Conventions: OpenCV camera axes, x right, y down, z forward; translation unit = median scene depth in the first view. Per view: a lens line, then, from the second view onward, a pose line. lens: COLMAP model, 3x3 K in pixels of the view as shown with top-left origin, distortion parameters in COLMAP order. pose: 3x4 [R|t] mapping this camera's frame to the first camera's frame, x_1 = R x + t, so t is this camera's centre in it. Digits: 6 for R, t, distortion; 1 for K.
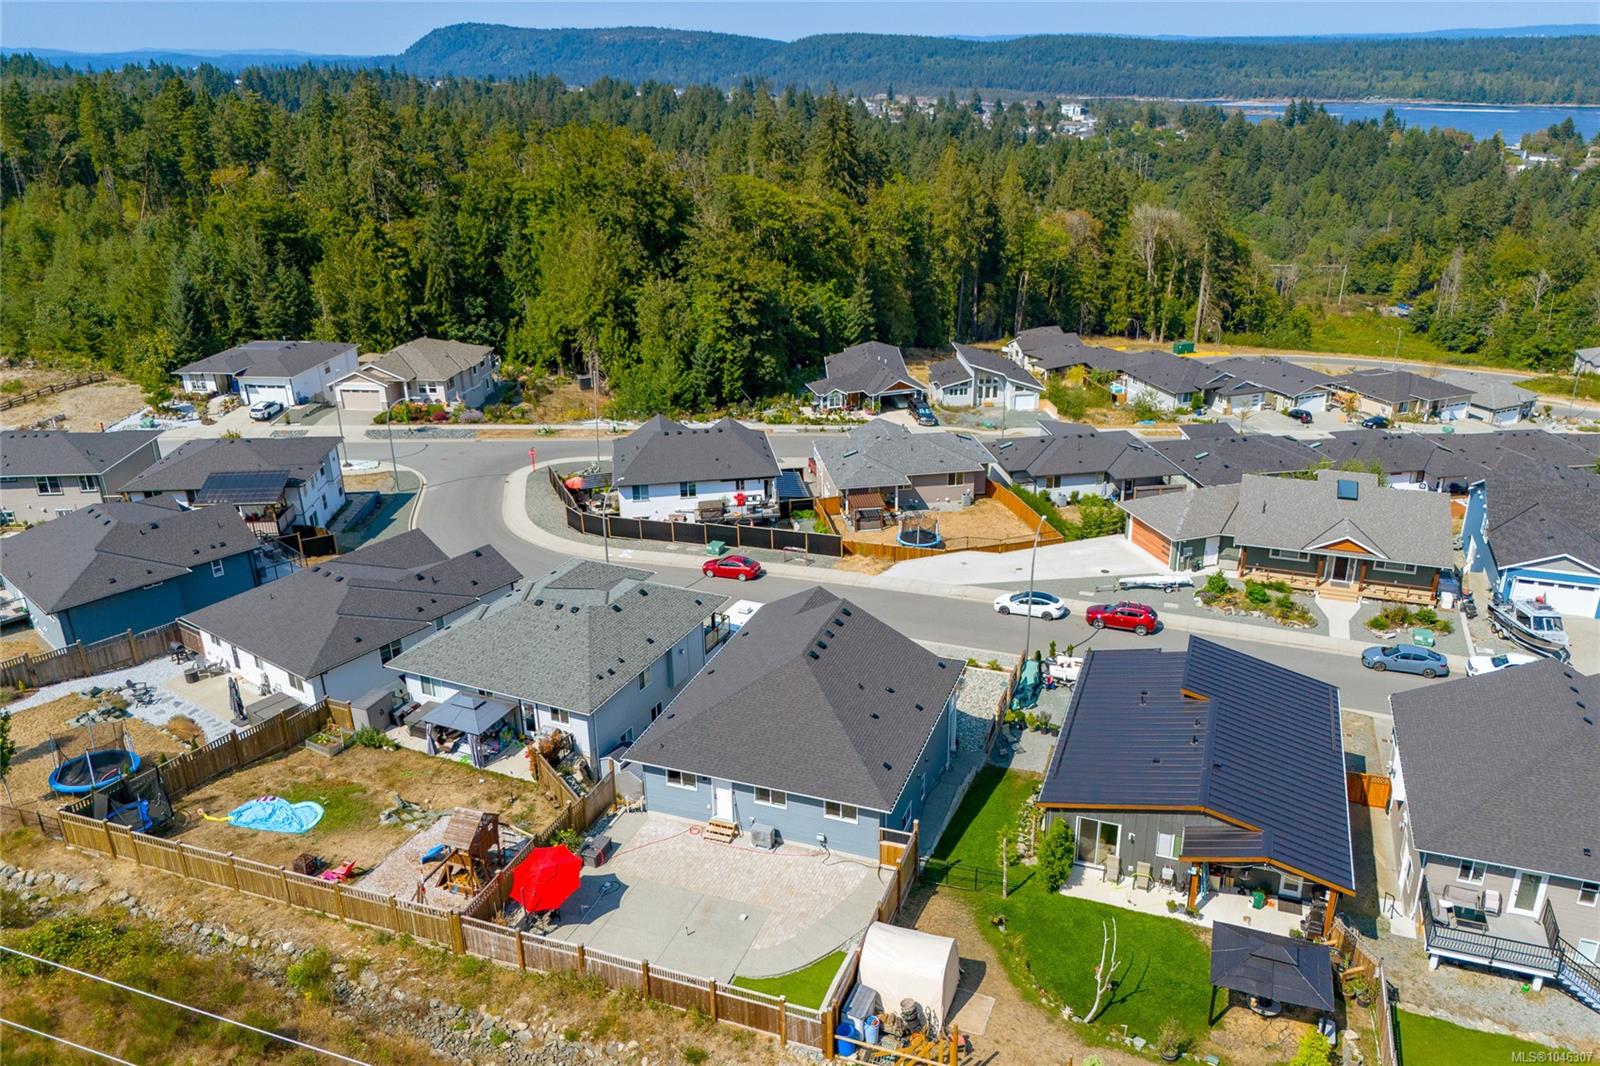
lens RADIAL K [[1209.6, 0, 805.2], [0, 1209.6, 539.2], [0, 0, 1]] dist [0.078396, -0.091489]
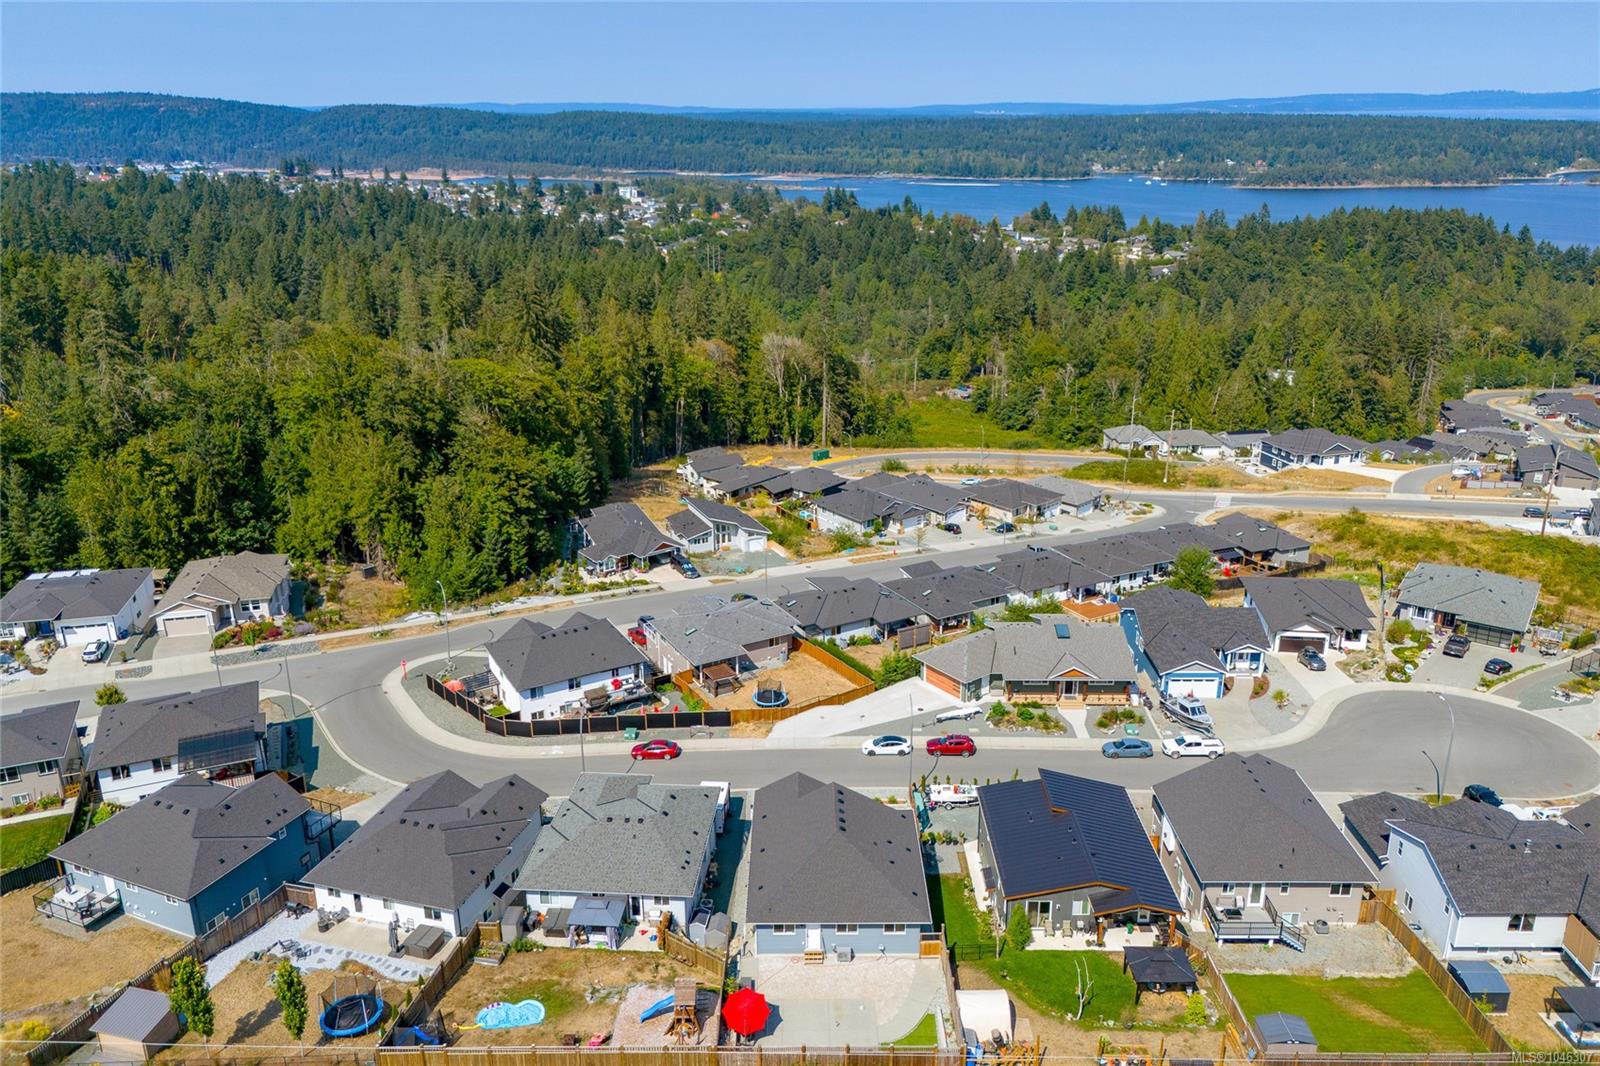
lens RADIAL K [[1209.6, 0, 805.2], [0, 1209.6, 539.2], [0, 0, 1]] dist [0.078396, -0.091489]
pose [[0.937808, -0.107526, 0.330083, -0.181831], [0.123587, 0.991939, -0.027997, -0.083045], [-0.324411, 0.067049, 0.943537, -0.167200]]
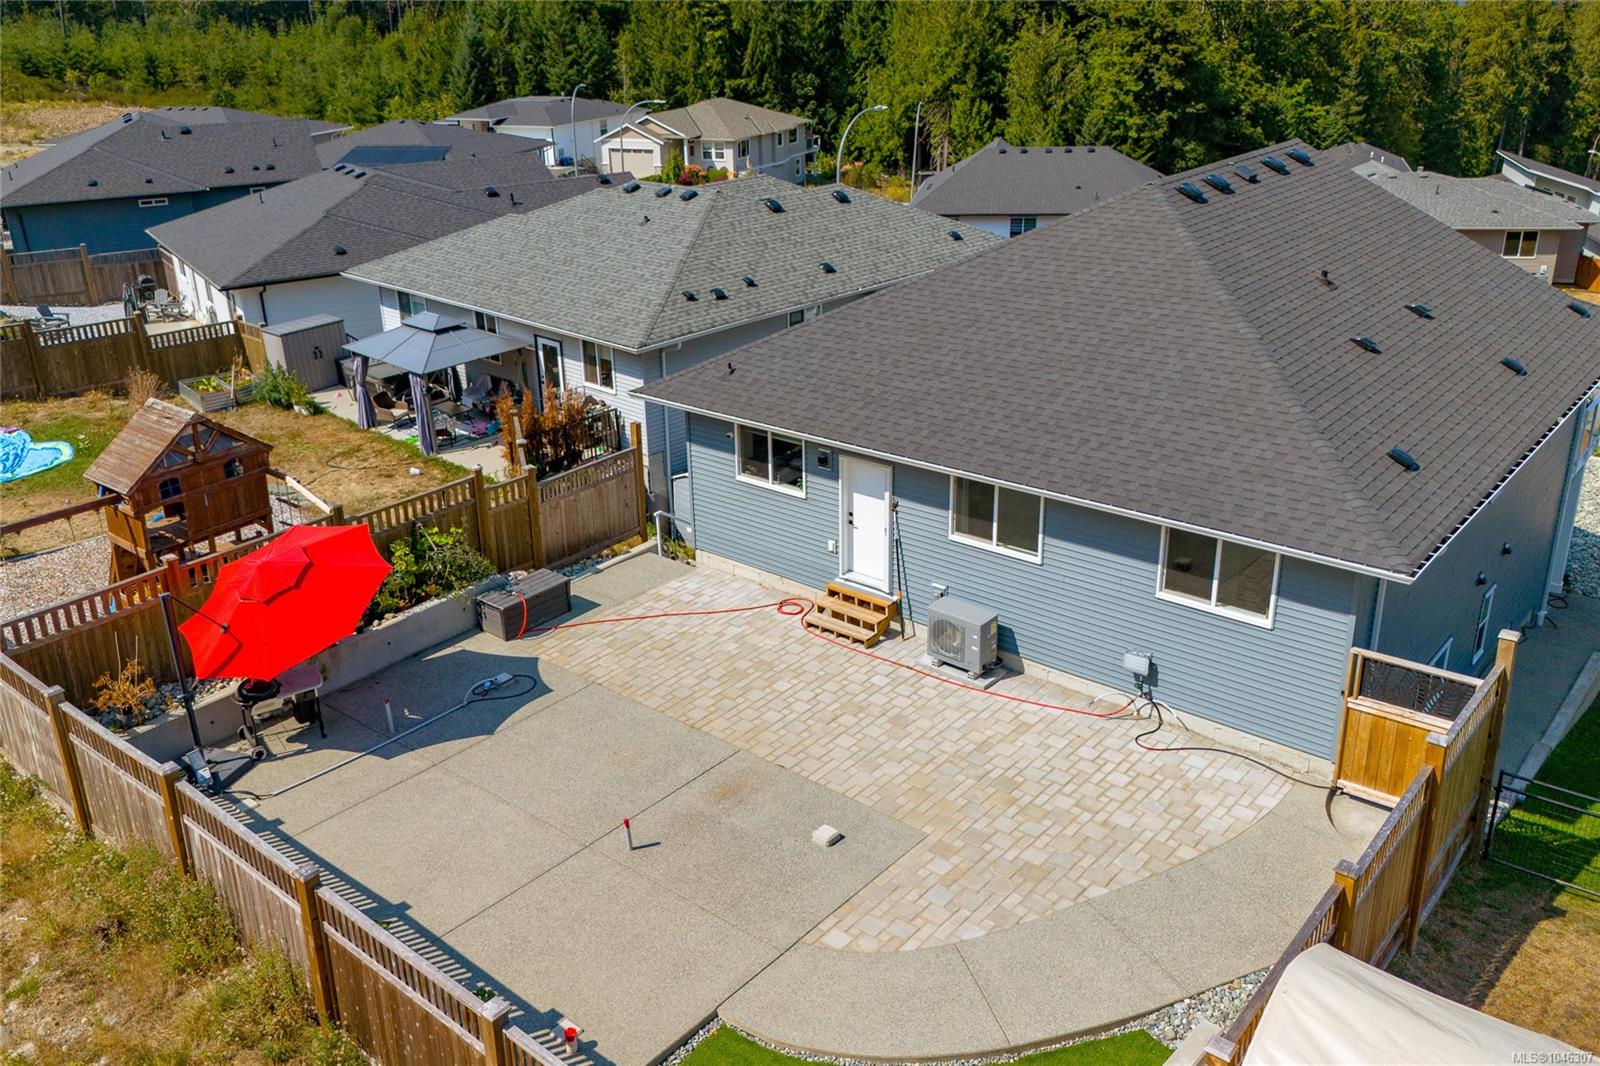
lens RADIAL K [[1318.2, 0, 724.1], [0, 1318.2, 493.8], [0, 0, 1]] dist [0.078173, -0.086127]
pose [[0.929798, 0.115989, -0.349318, 0.009456], [-0.119177, 0.992795, 0.012432, 0.069838], [0.348243, 0.030071, 0.936922, 0.211137]]
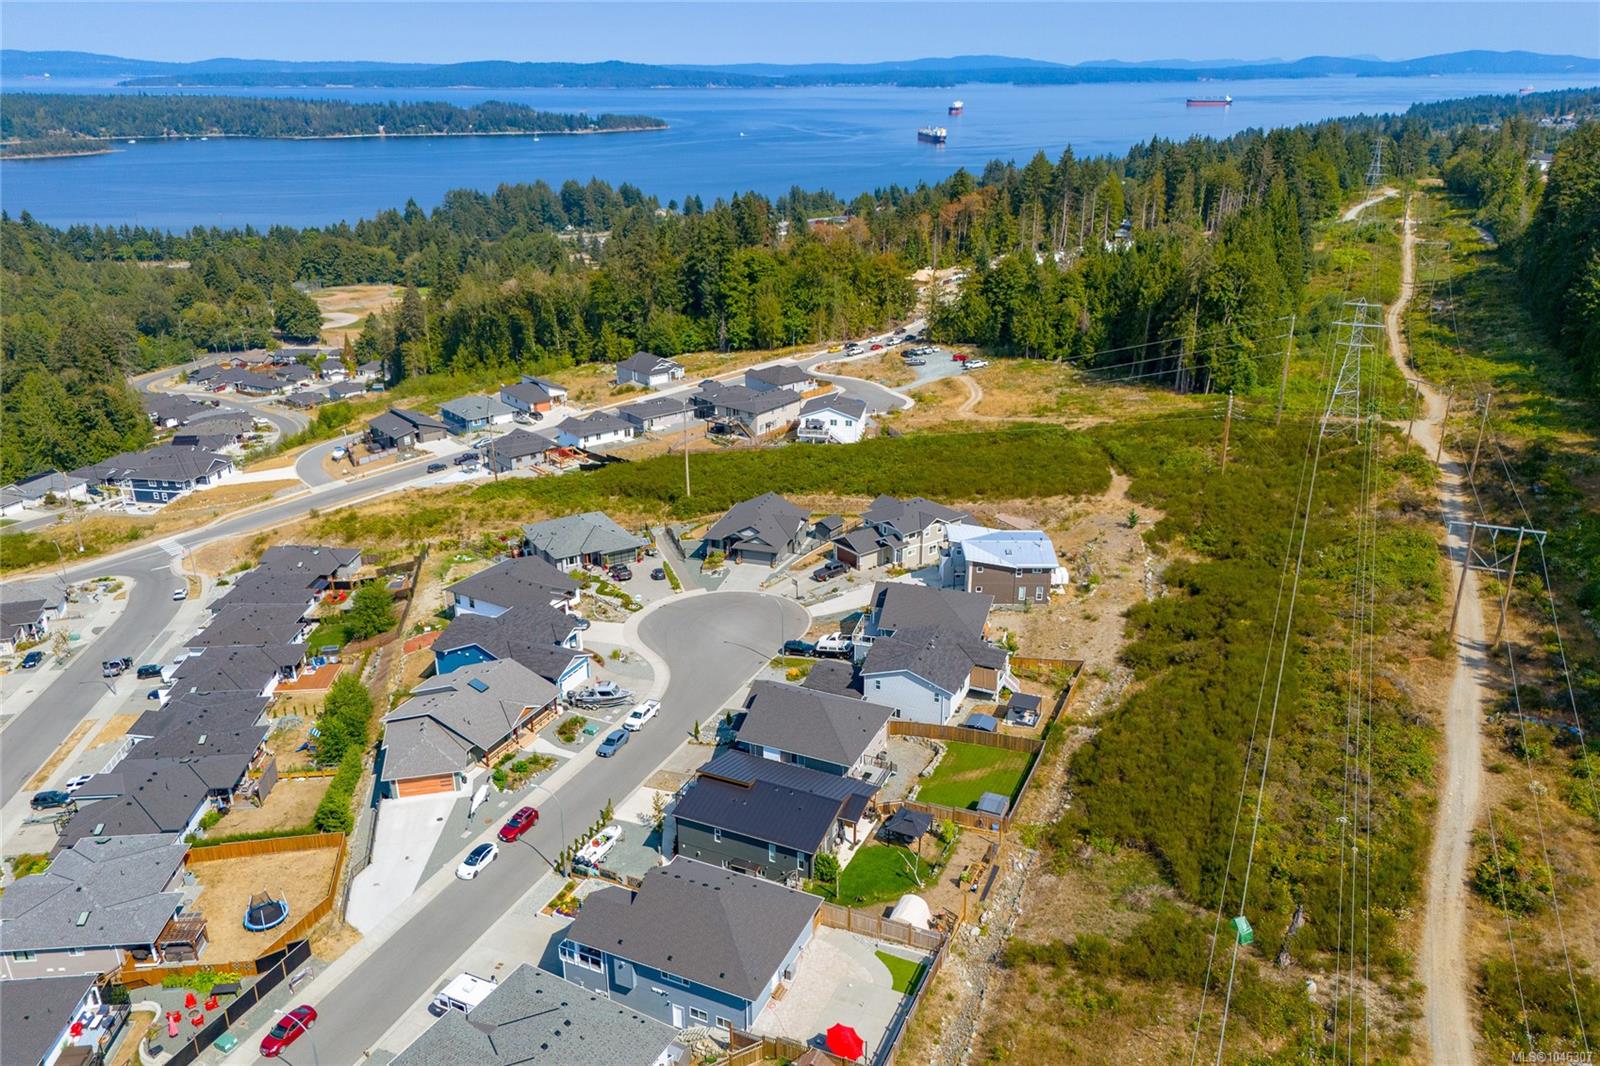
lens RADIAL K [[1175.7, 0, 800.0], [0, 1175.7, 533.0], [0, 0, 1]] dist [0.026681, -0.004768]
pose [[0.076883, -0.353042, 0.932443, -0.482480], [0.381852, 0.874332, 0.299554, -0.283363], [-0.921020, 0.333025, 0.202031, 0.140892]]
